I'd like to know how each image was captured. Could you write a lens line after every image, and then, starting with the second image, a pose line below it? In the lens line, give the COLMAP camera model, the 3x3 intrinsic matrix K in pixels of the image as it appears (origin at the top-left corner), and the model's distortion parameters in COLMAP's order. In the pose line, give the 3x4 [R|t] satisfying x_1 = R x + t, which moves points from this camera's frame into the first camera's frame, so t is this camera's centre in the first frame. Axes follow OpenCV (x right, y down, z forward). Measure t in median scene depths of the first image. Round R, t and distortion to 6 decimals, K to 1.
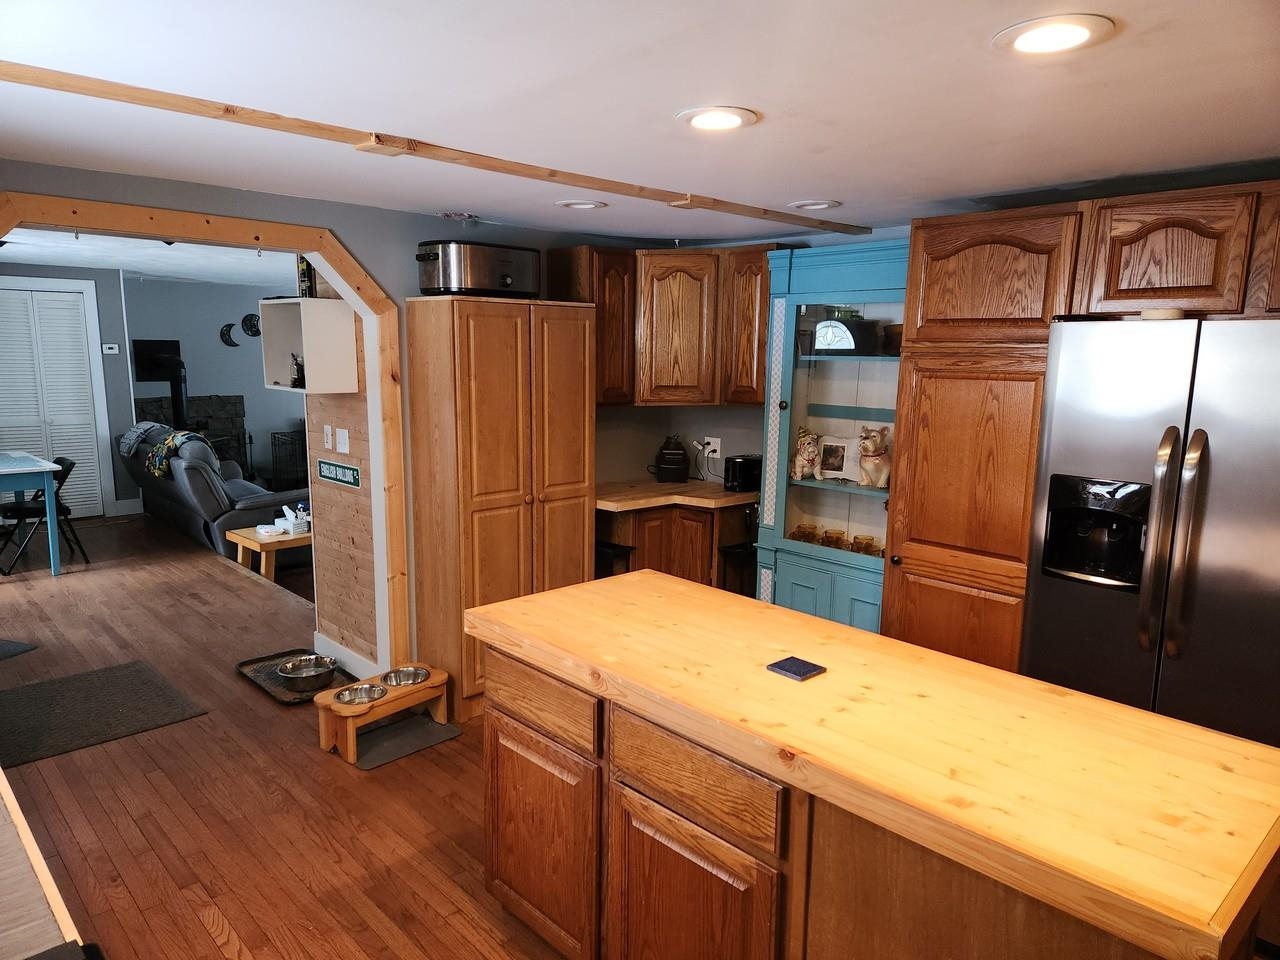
lens RADIAL K [[852.9, 0, 637.9], [0, 852.9, 483.7], [0, 0, 1]] dist [0.057265, -0.045284]
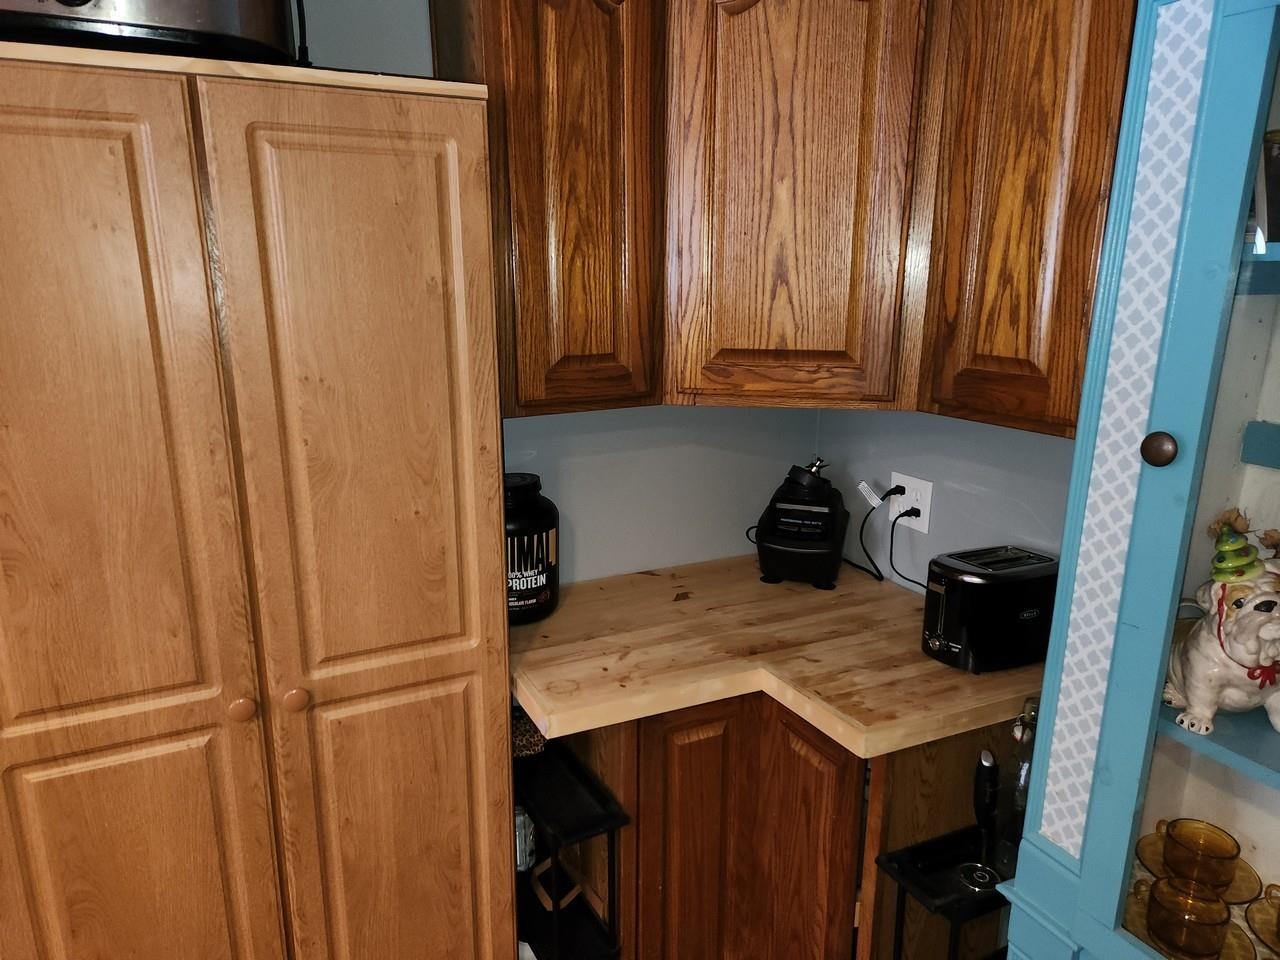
lens RADIAL K [[852.9, 0, 620.5], [0, 852.9, 475.8], [0, 0, 1]] dist [0.057265, -0.045284]
pose [[0.948597, 0.061638, -0.310428, 0.095194], [-0.037271, 0.995783, 0.083831, -0.094208], [0.314286, -0.067952, 0.946893, 0.678941]]
